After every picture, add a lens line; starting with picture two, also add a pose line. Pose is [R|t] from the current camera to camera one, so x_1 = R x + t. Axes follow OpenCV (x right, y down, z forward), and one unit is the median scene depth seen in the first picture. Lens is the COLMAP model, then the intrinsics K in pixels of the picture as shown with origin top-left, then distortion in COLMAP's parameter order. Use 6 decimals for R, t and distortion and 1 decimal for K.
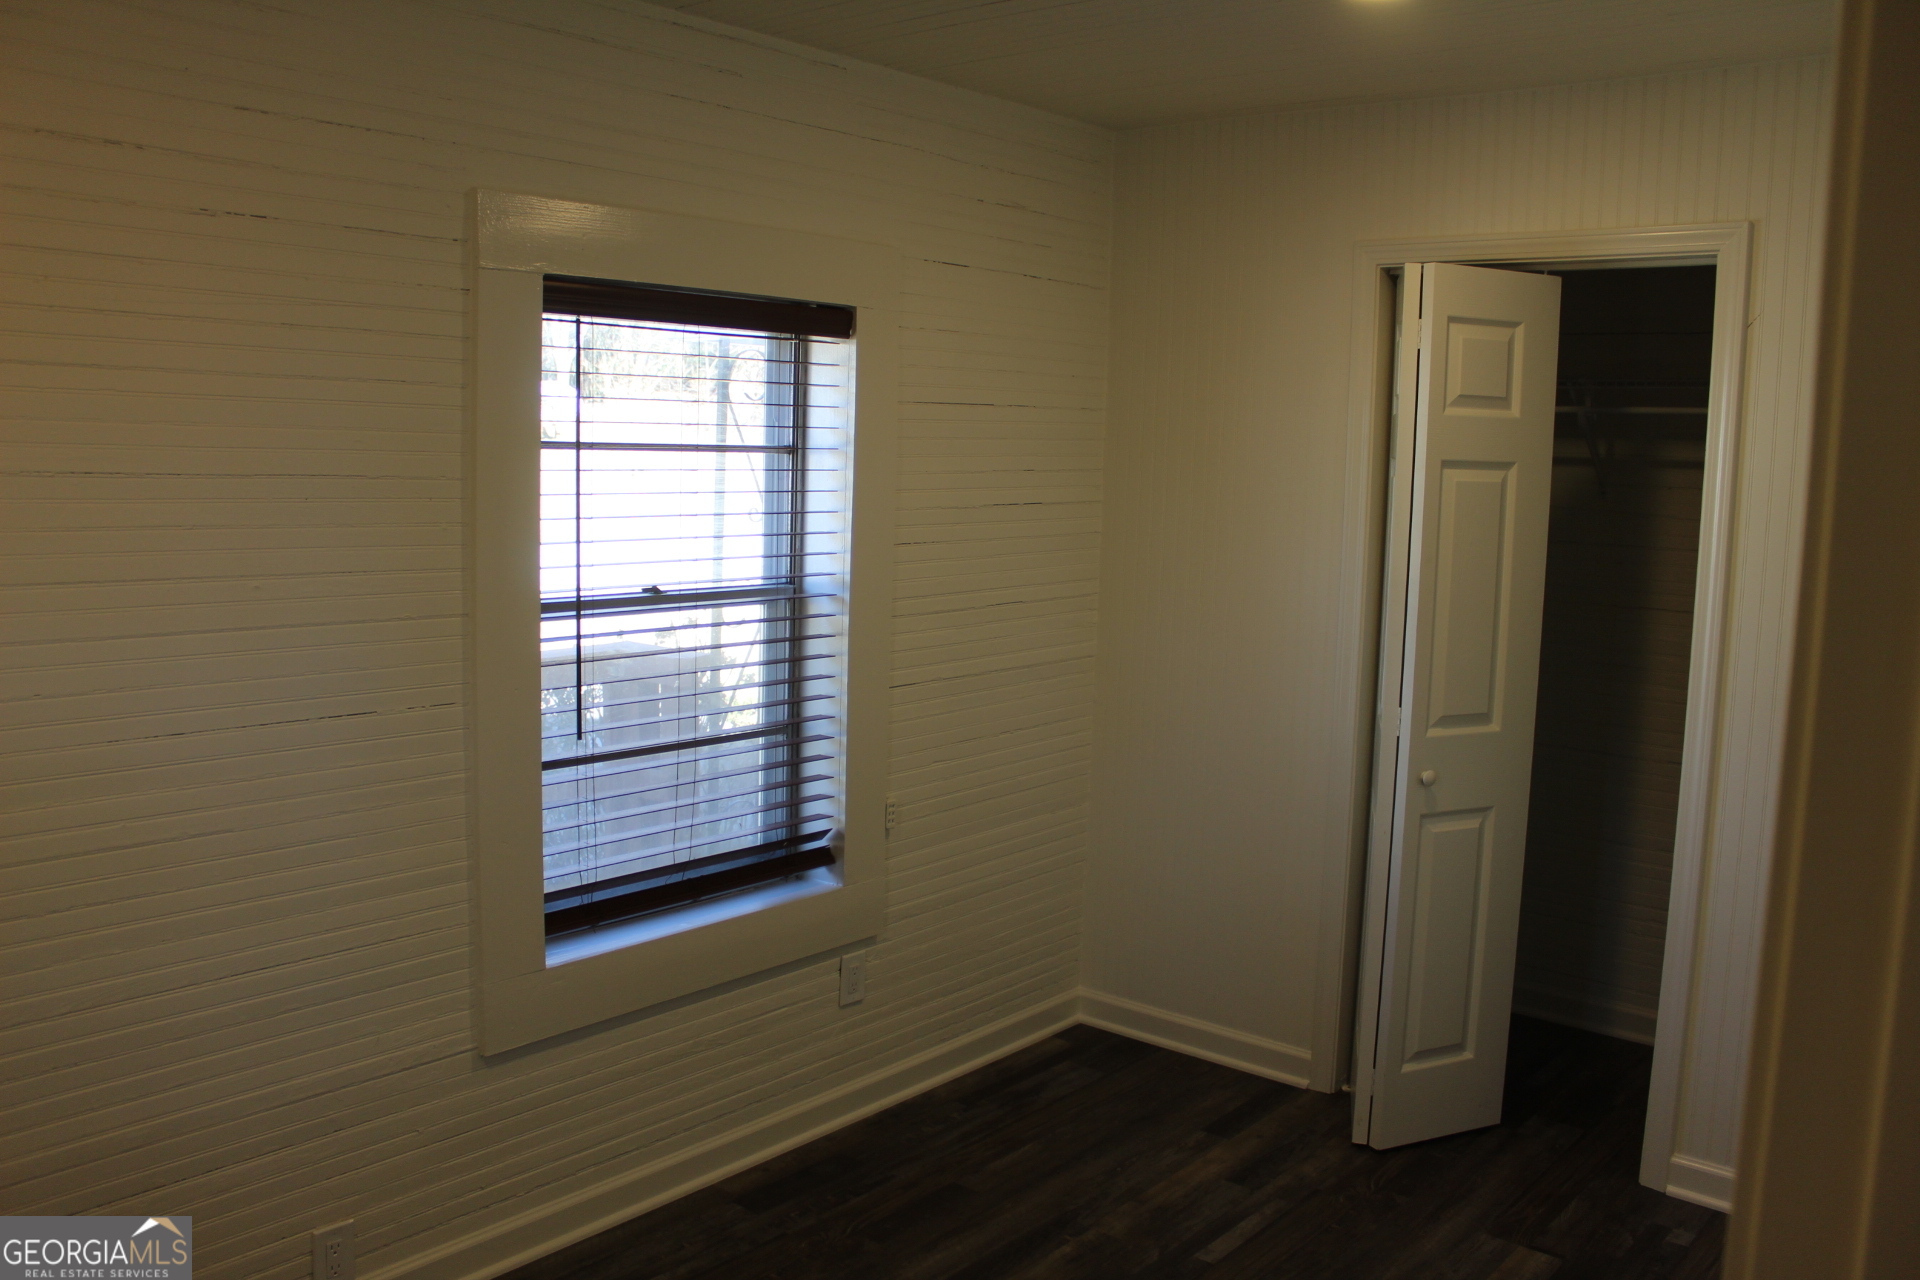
lens RADIAL K [[1603.9, 0, 975.9], [0, 1603.9, 650.3], [0, 0, 1]] dist [-0.171118, 0.166089]
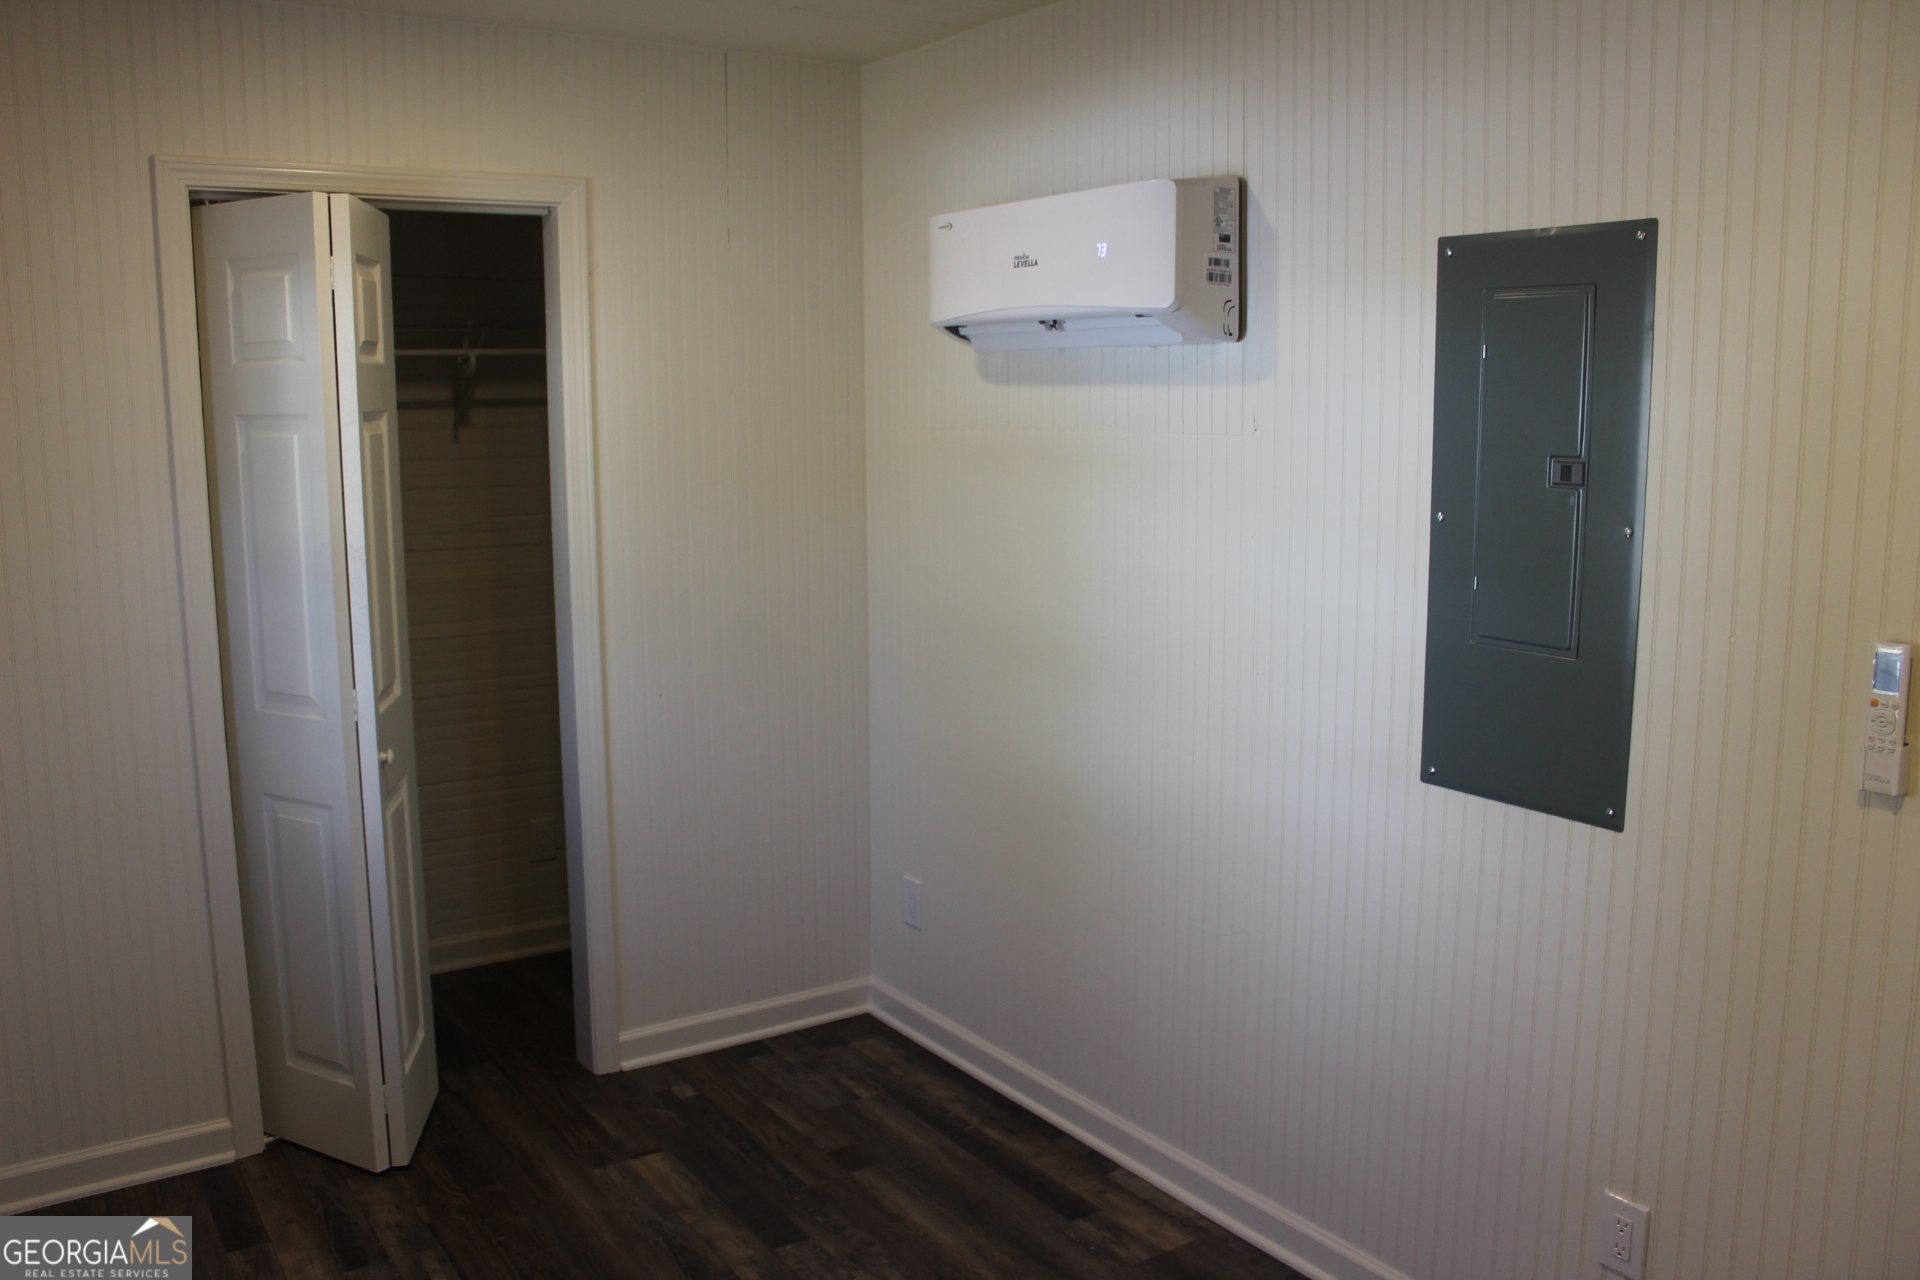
lens RADIAL K [[1603.9, 0, 975.9], [0, 1603.9, 650.3], [0, 0, 1]] dist [-0.171118, 0.166089]
pose [[0.278979, -0.183119, 0.942676, -0.484283], [0.133561, 0.979508, 0.150748, -0.075211], [-0.950964, 0.083849, 0.297720, 0.407236]]
